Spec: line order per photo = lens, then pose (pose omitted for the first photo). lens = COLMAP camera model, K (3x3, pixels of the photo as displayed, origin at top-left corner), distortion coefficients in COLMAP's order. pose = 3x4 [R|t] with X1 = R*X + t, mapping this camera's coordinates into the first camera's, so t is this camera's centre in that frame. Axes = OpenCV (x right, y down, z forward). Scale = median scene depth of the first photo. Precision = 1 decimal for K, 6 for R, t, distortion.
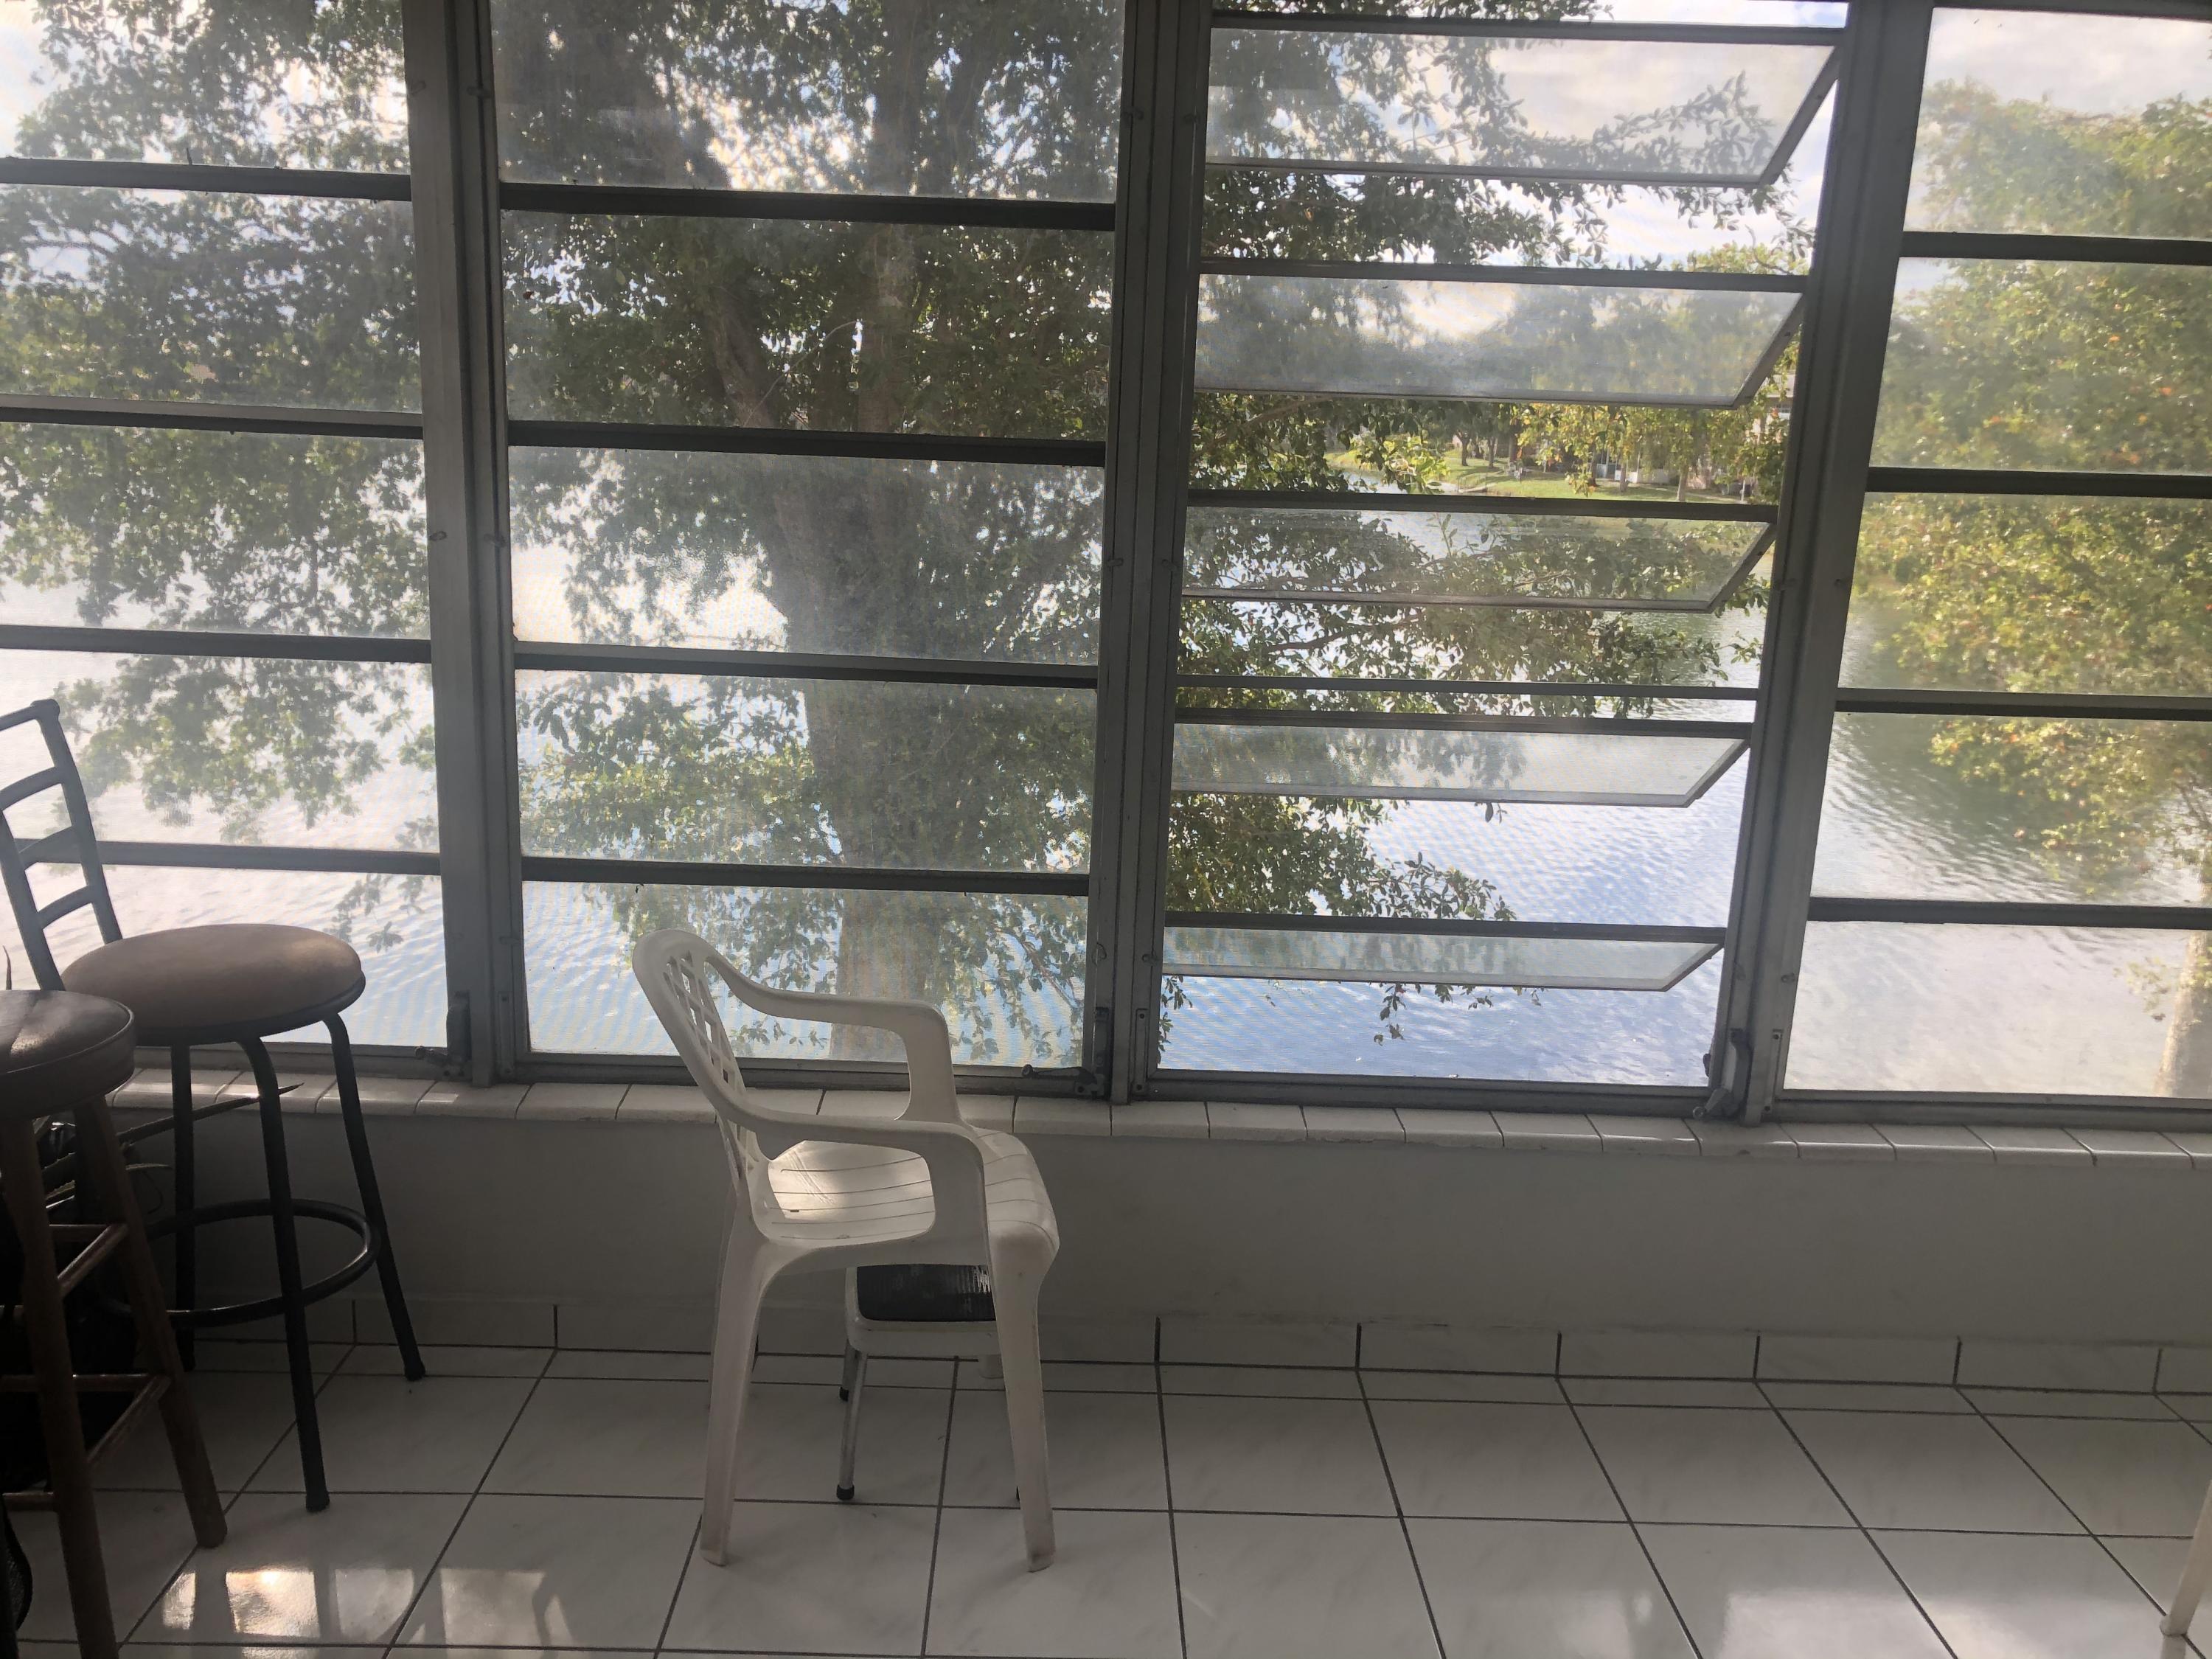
lens RADIAL K [[1808.9, 0, 1080.6], [0, 1808.9, 833.2], [0, 0, 1]] dist [0.030699, -0.045254]
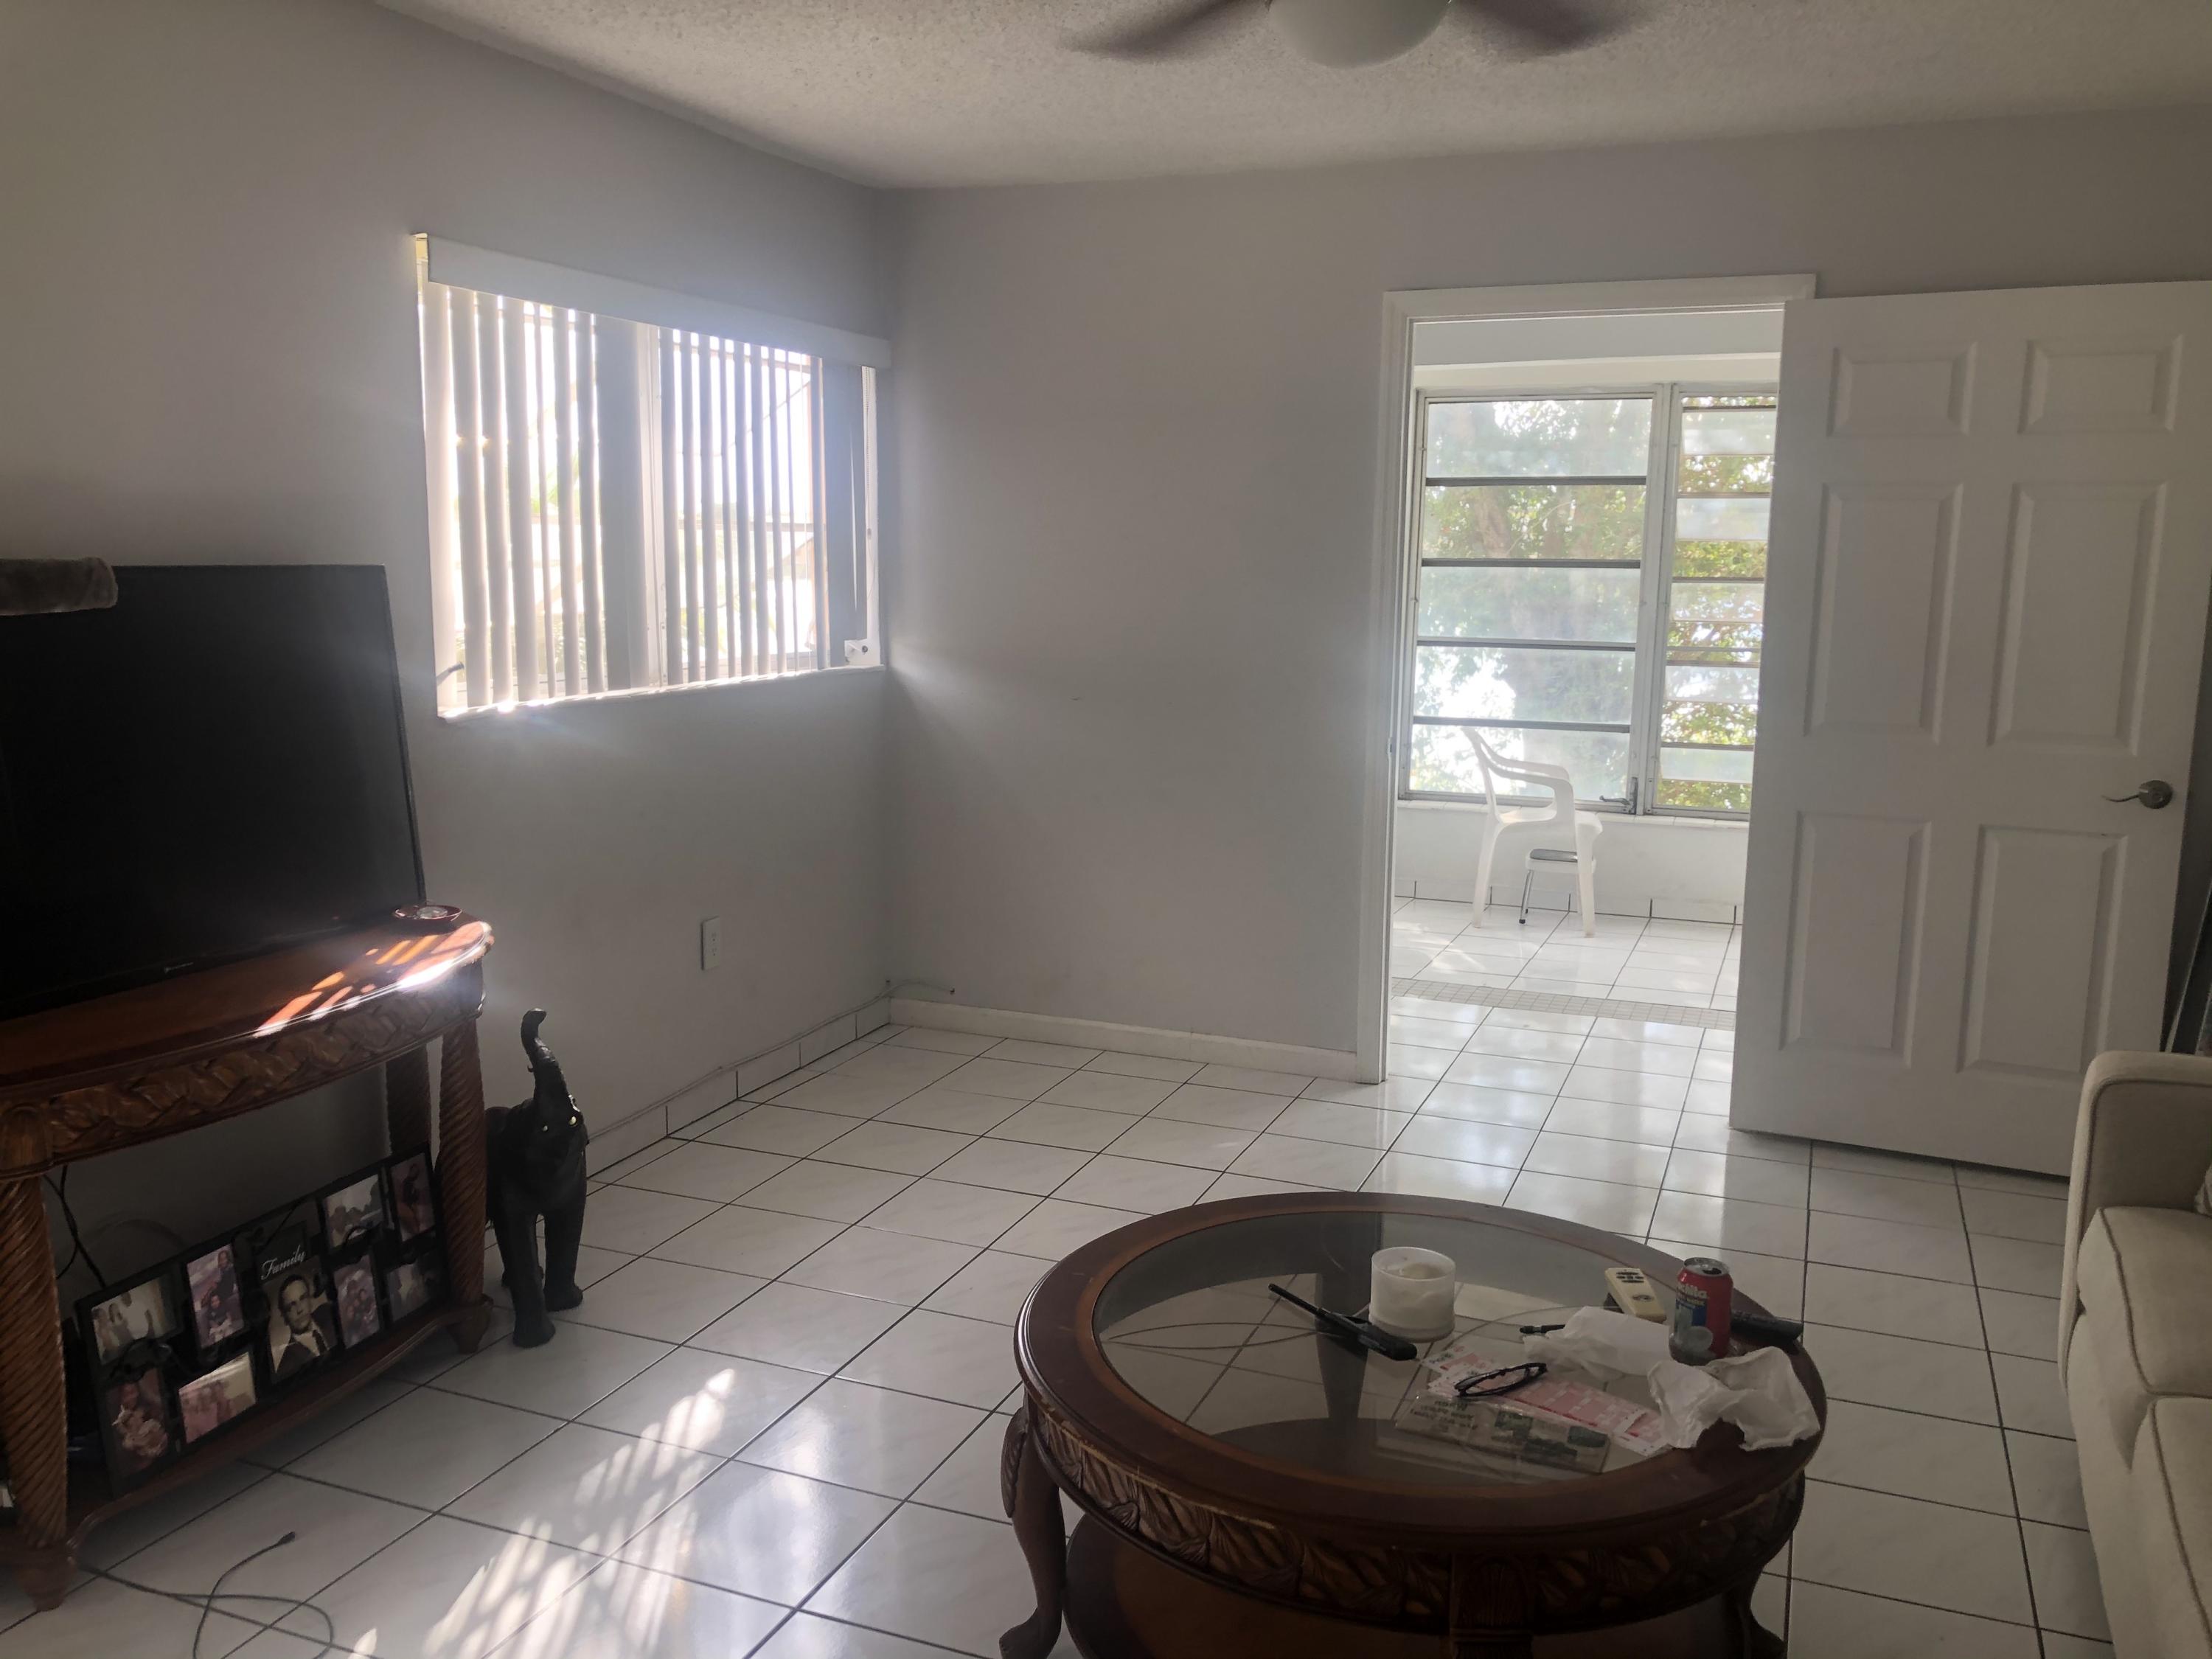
lens RADIAL K [[1808.9, 0, 1080.6], [0, 1808.9, 833.2], [0, 0, 1]] dist [0.030699, -0.045254]
pose [[0.922011, 0.048646, -0.384095, 0.281317], [-0.076138, 0.995484, -0.056691, 0.381856], [0.379602, 0.081514, 0.921552, -1.676099]]
